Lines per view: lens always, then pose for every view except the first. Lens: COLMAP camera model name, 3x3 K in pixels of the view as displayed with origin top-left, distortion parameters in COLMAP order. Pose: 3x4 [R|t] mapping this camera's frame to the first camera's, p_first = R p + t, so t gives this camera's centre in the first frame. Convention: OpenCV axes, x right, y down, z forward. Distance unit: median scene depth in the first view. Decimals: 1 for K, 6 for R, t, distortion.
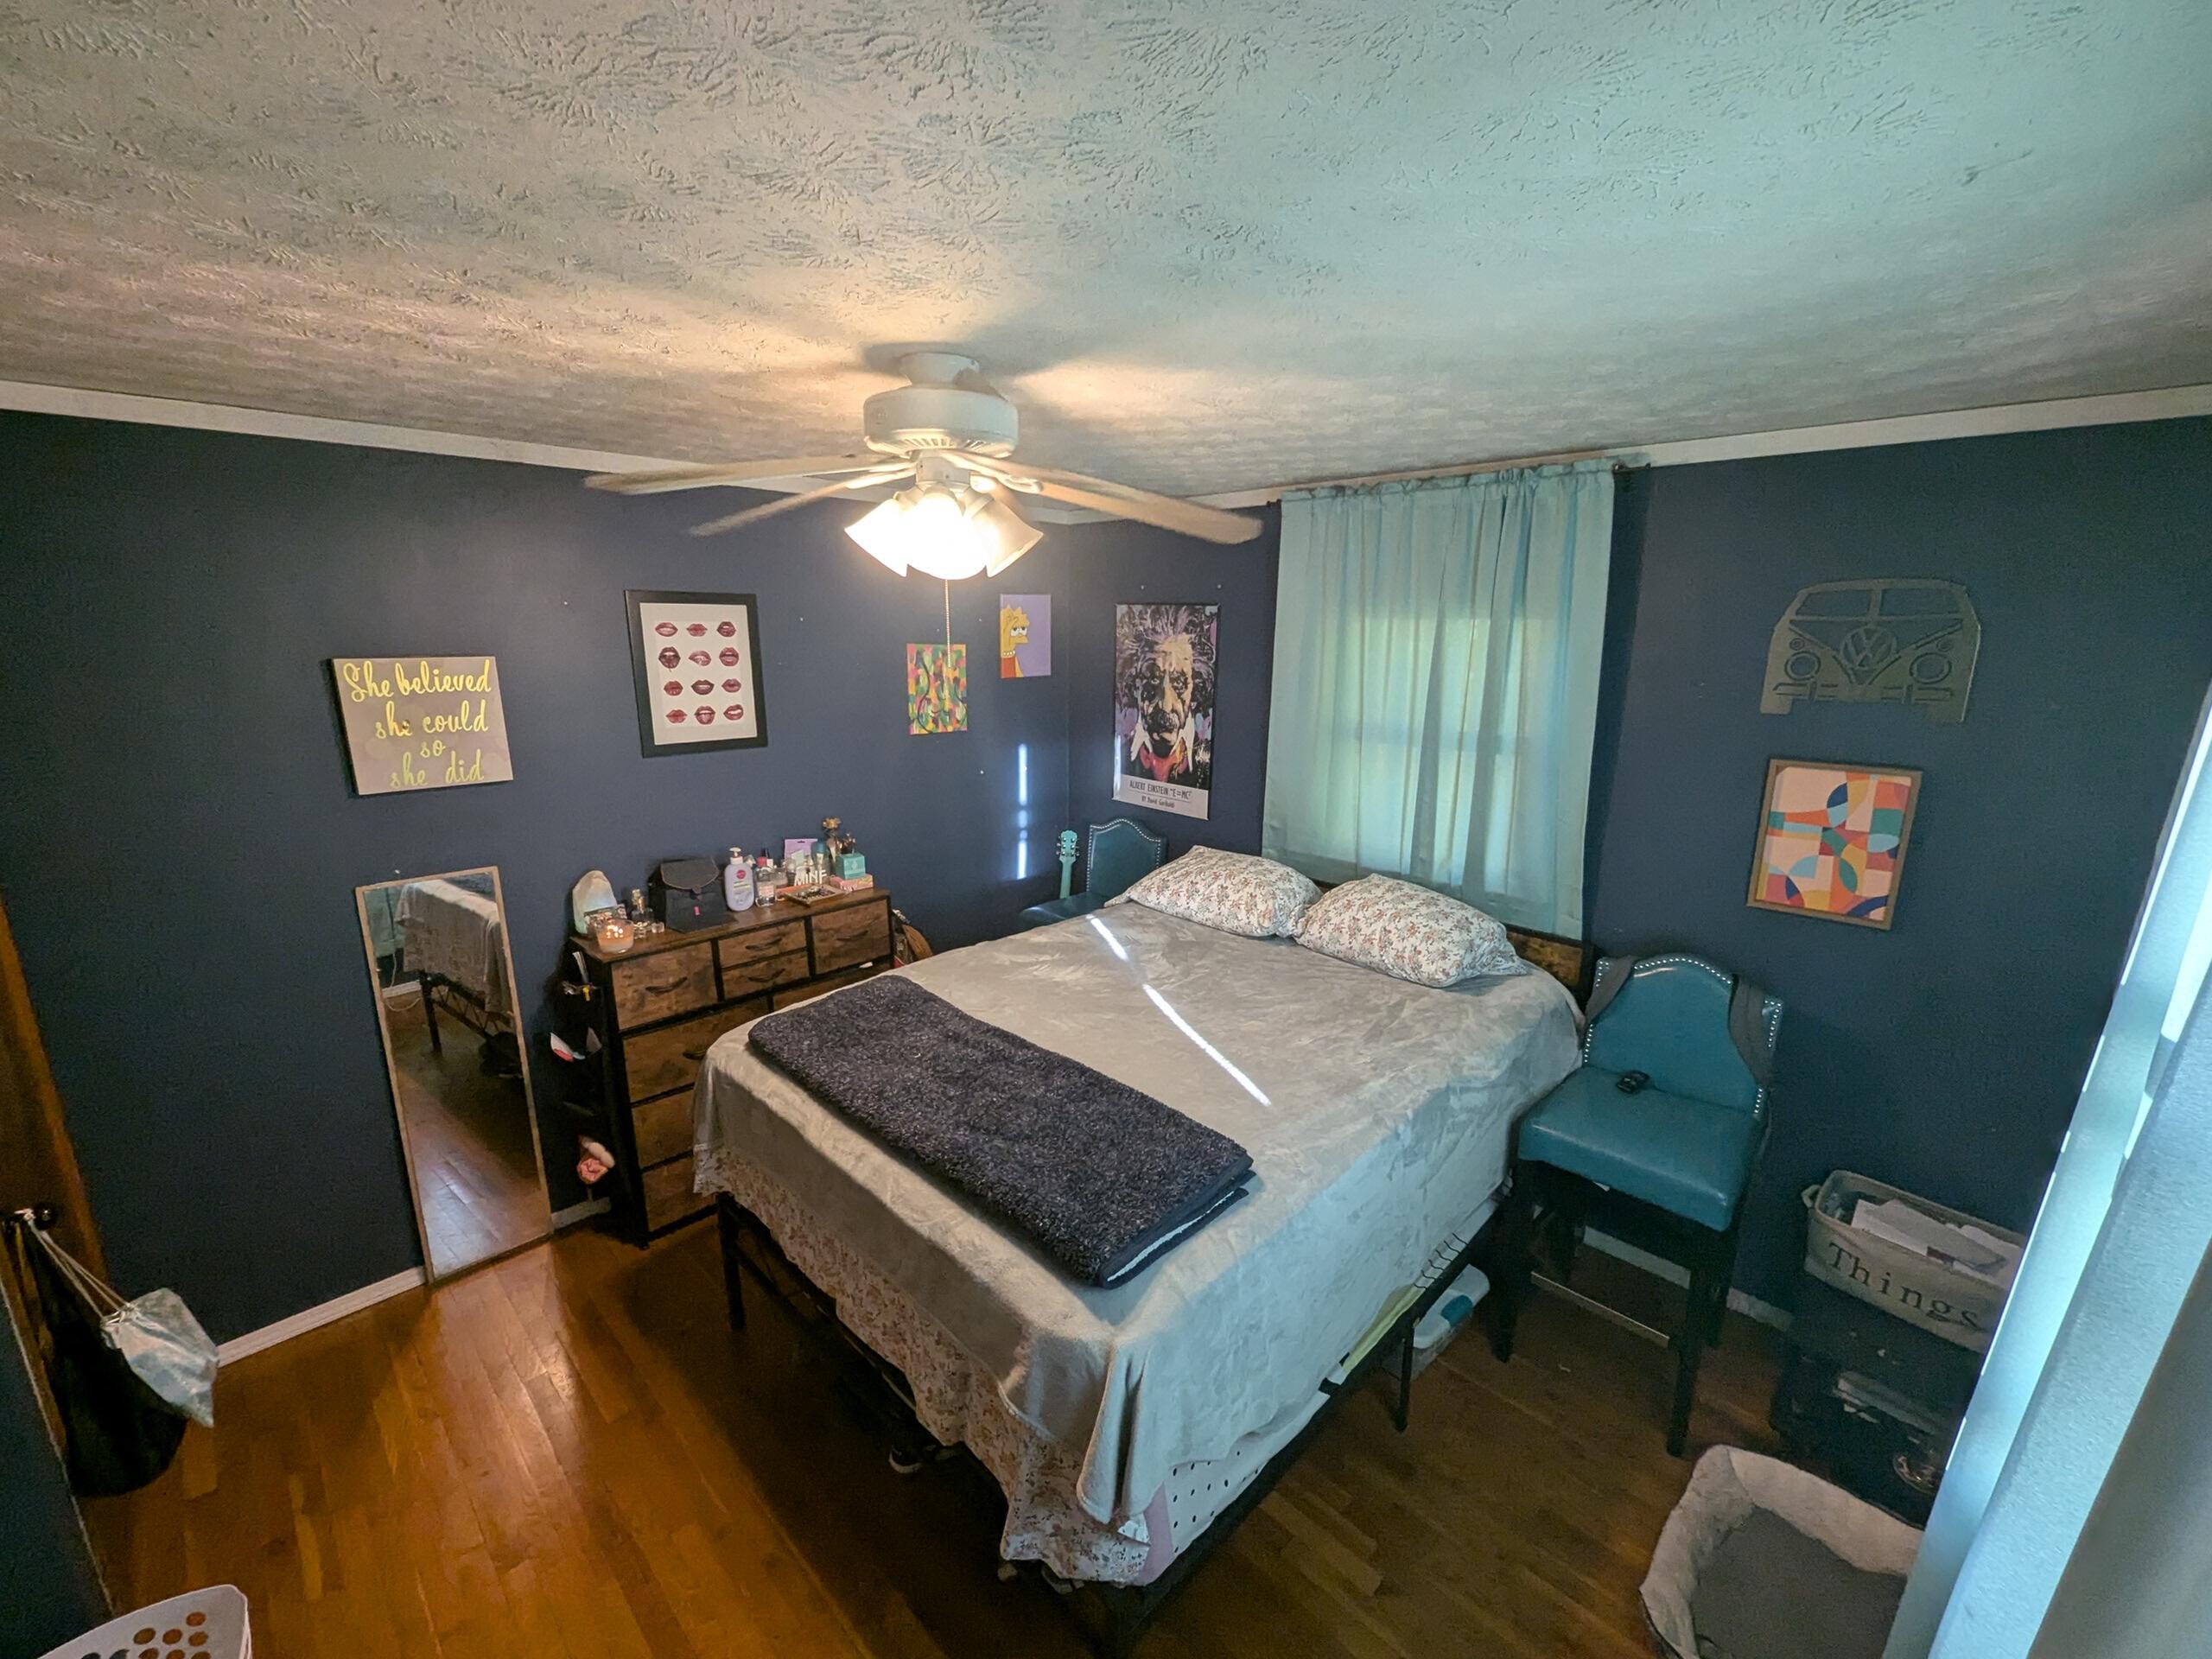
lens RADIAL K [[908.3, 0, 1115.9], [0, 908.3, 830.5], [0, 0, 1]] dist [0.000318, 0.000163]
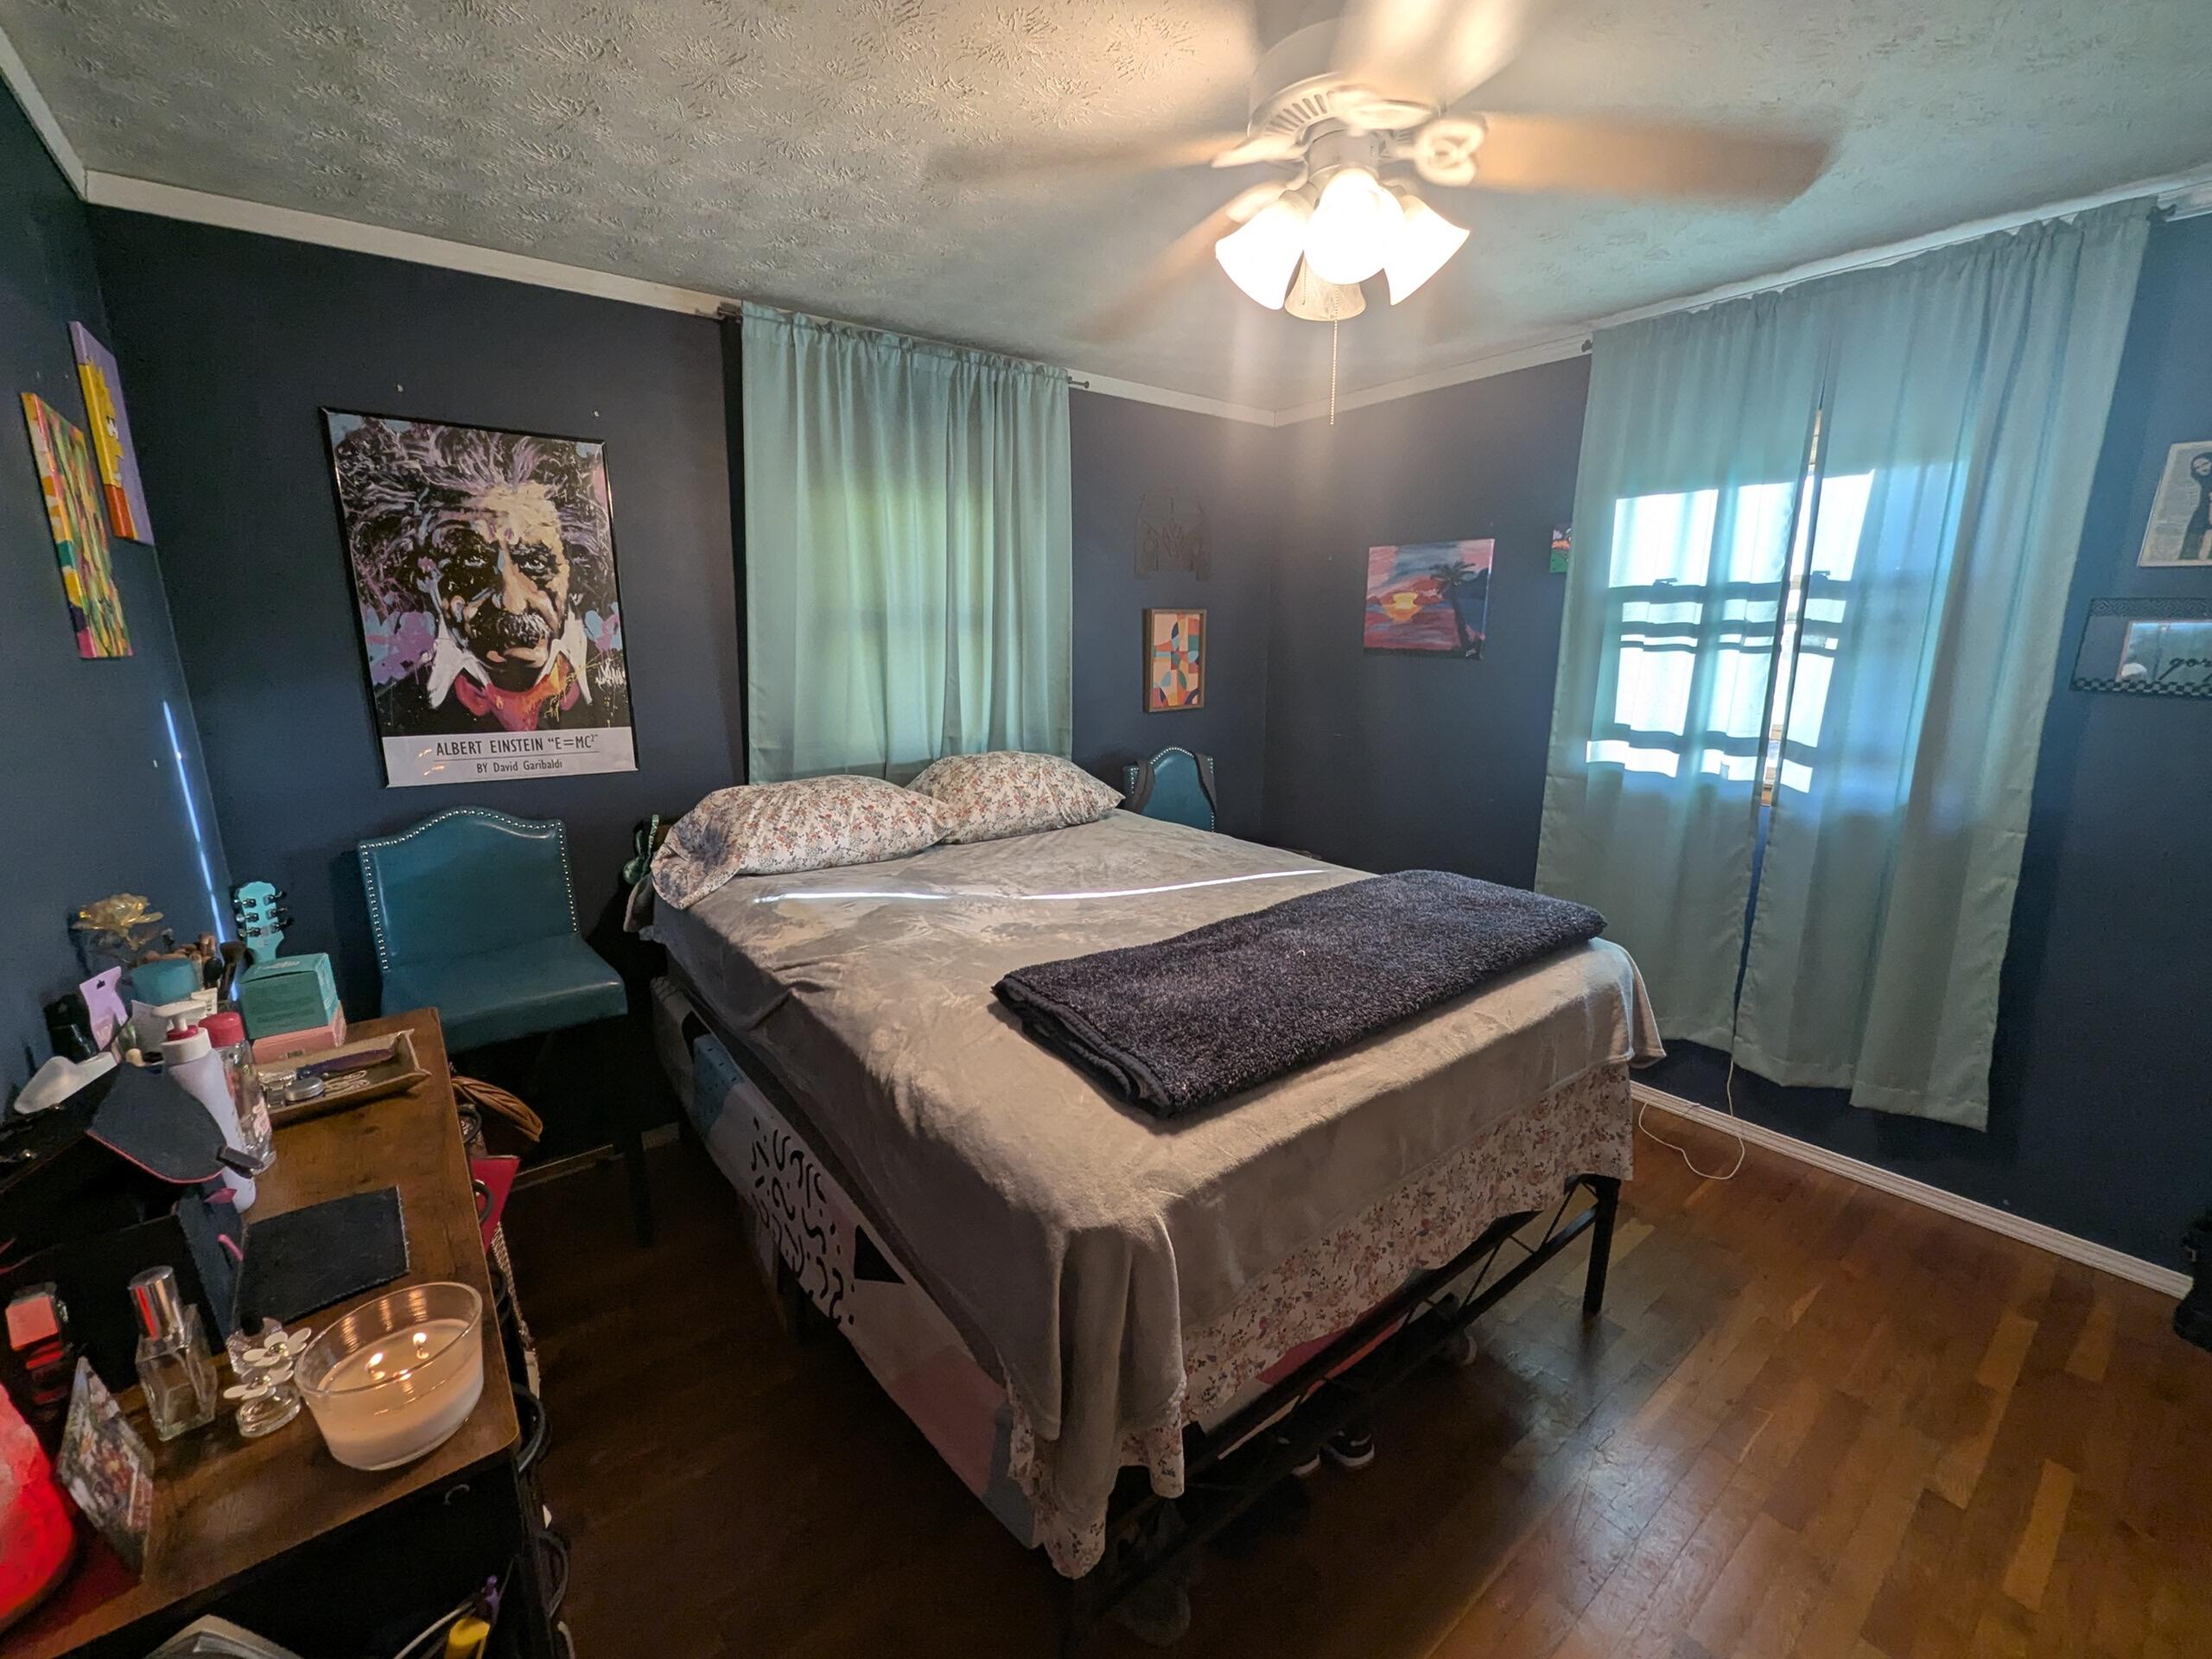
lens RADIAL K [[908.3, 0, 1112.0], [0, 908.3, 831.5], [0, 0, 1]] dist [0.000318, 0.000163]
pose [[0.142246, -0.222819, 0.964426, -0.515976], [0.225101, 0.956086, 0.187692, -0.015247], [-0.963896, 0.190395, 0.186157, 0.539138]]
